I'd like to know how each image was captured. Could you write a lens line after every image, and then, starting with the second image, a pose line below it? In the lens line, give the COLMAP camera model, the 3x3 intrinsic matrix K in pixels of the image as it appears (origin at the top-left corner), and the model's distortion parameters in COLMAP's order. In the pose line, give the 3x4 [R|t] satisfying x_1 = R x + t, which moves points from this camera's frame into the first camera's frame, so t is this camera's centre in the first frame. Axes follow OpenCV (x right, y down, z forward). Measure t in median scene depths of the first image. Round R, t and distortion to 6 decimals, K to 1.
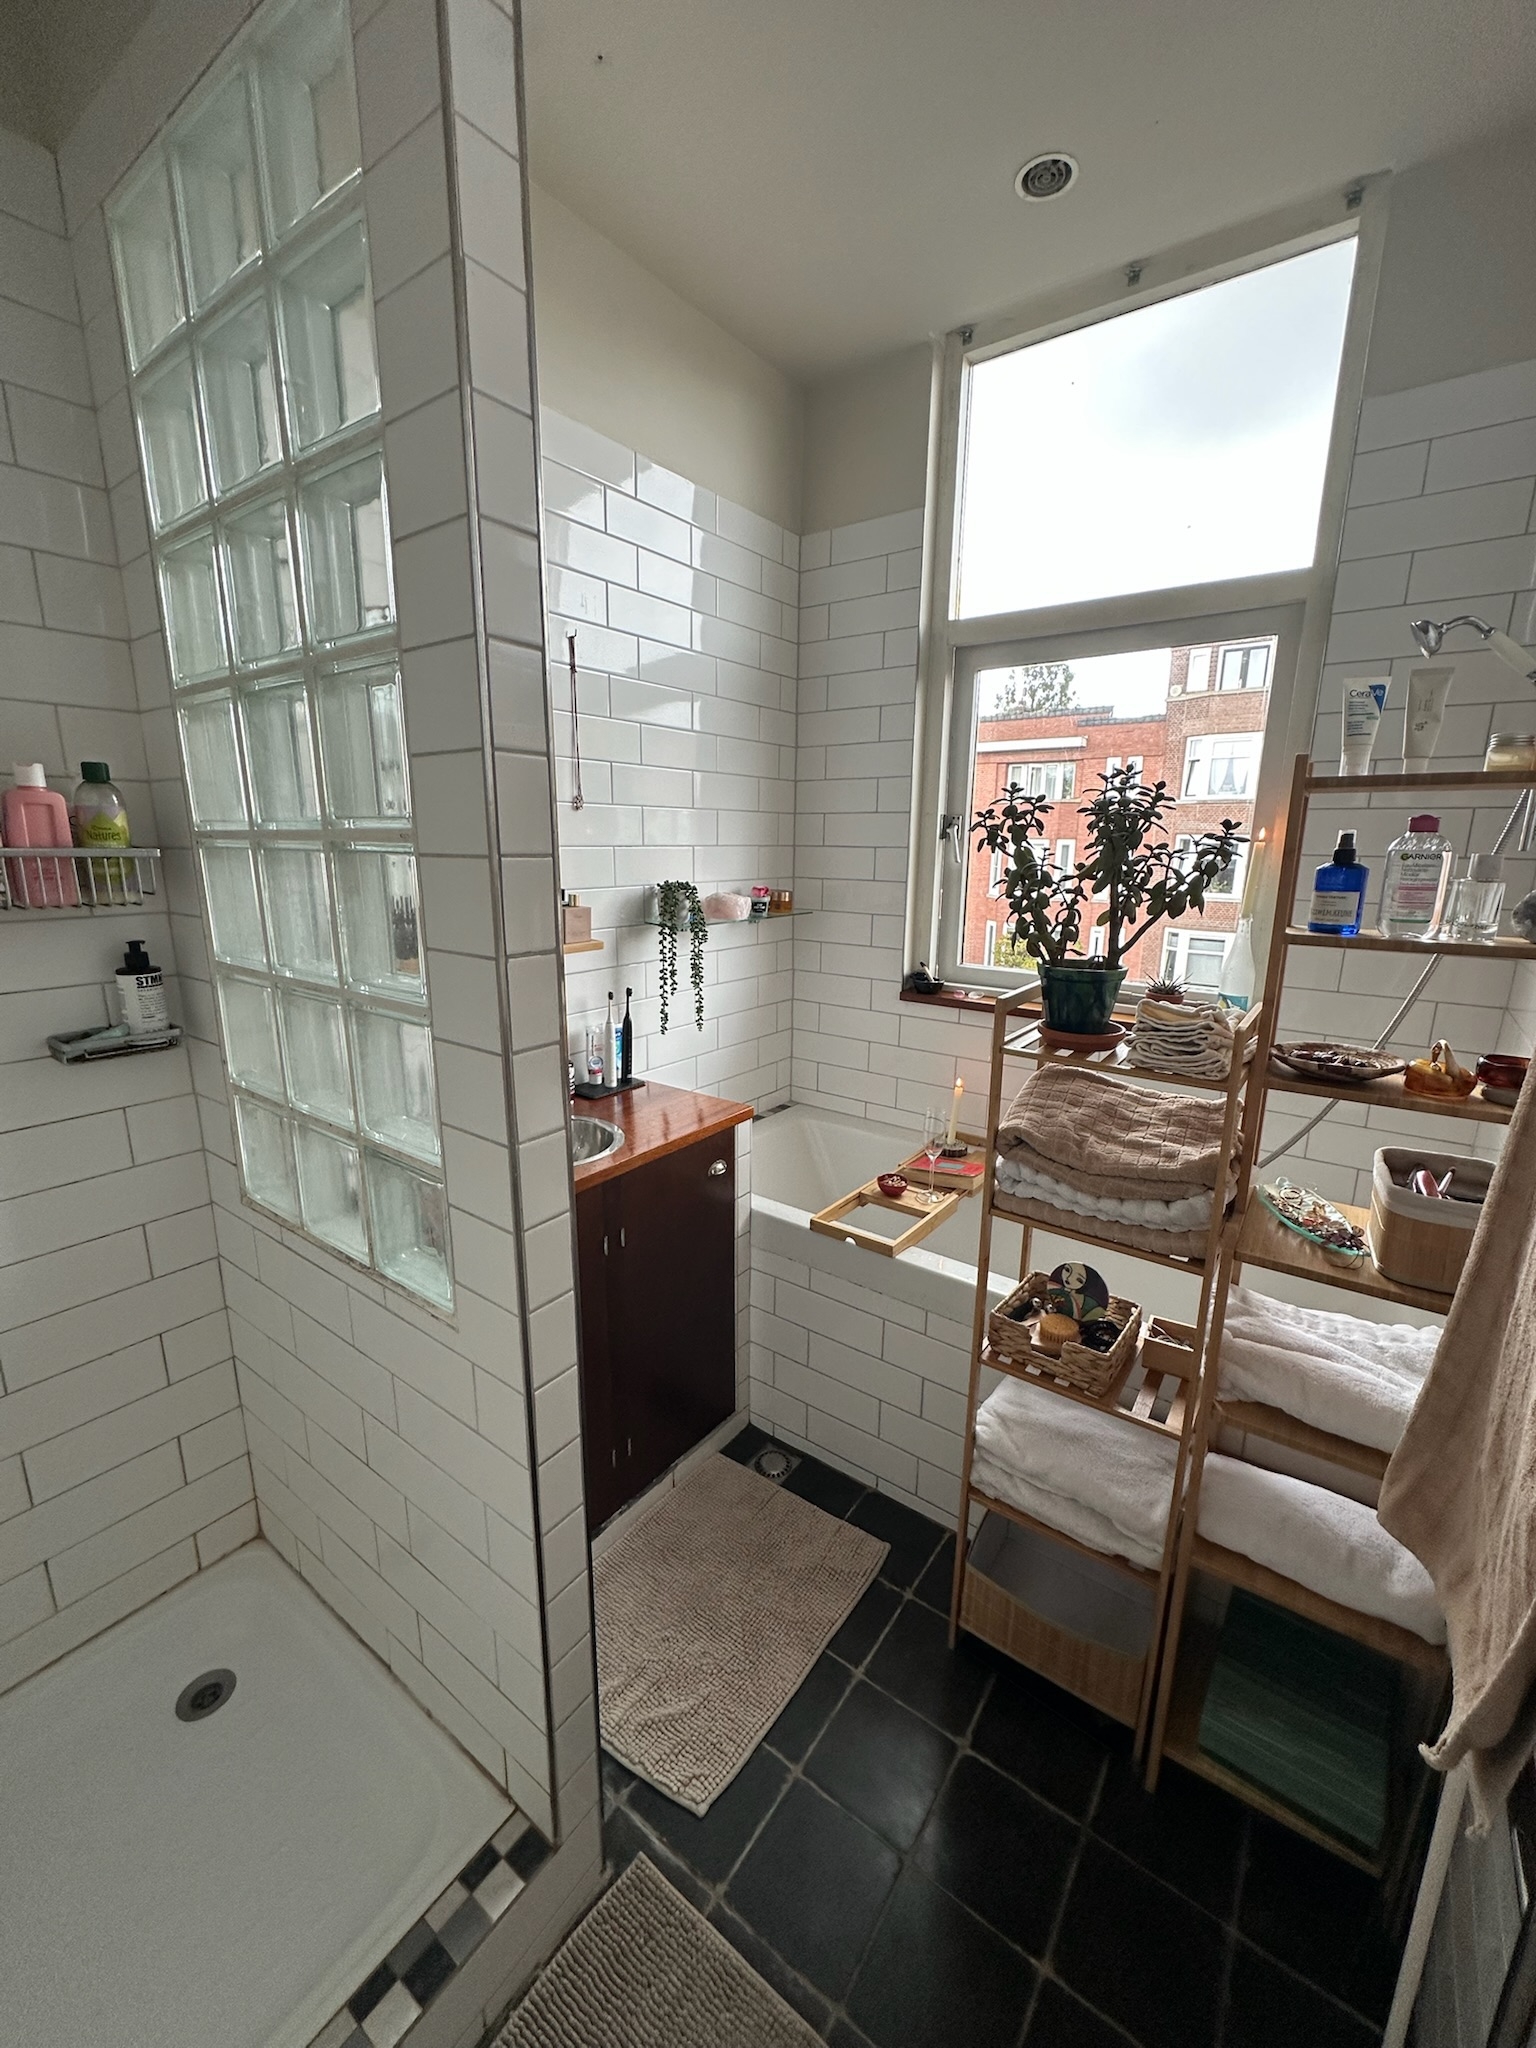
lens RADIAL K [[821.3, 0, 768.0], [0, 821.3, 1024.0], [0, 0, 1]] dist [0.001696, 0.000001]
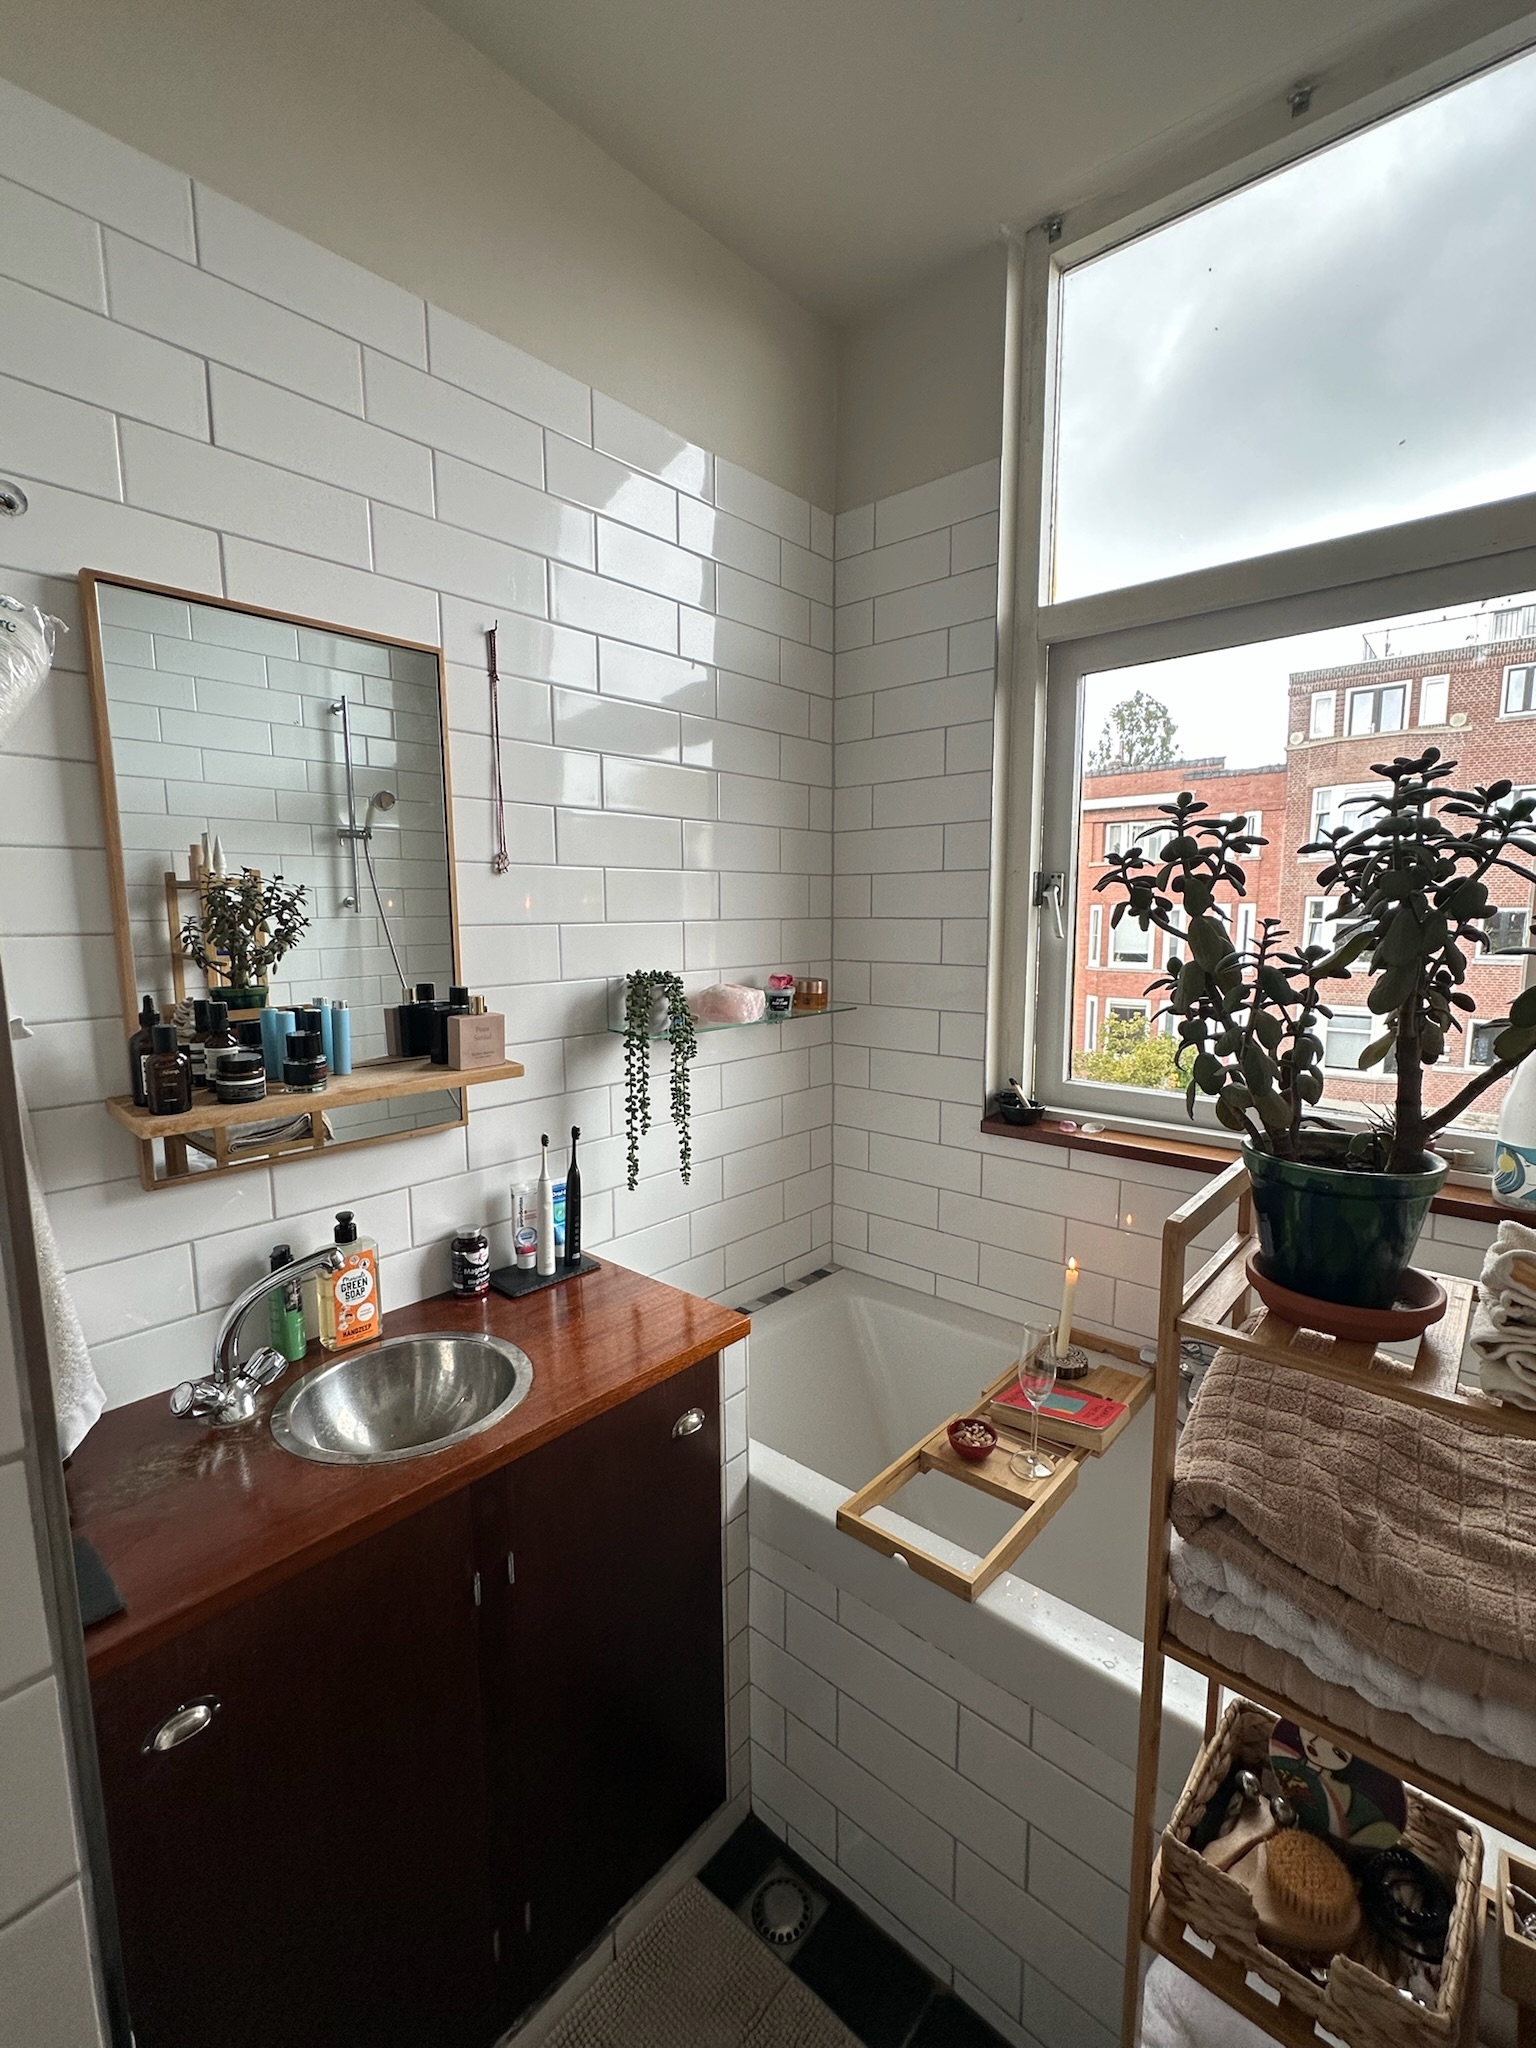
lens RADIAL K [[879.8, 0, 768.0], [0, 879.8, 1024.0], [0, 0, 1]] dist [-0.000595, -0.000156]
pose [[0.996185, -0.004819, -0.087132, 0.053962], [-0.003230, 0.995753, -0.092004, -0.061318], [0.087205, 0.091934, 0.991939, 0.273283]]
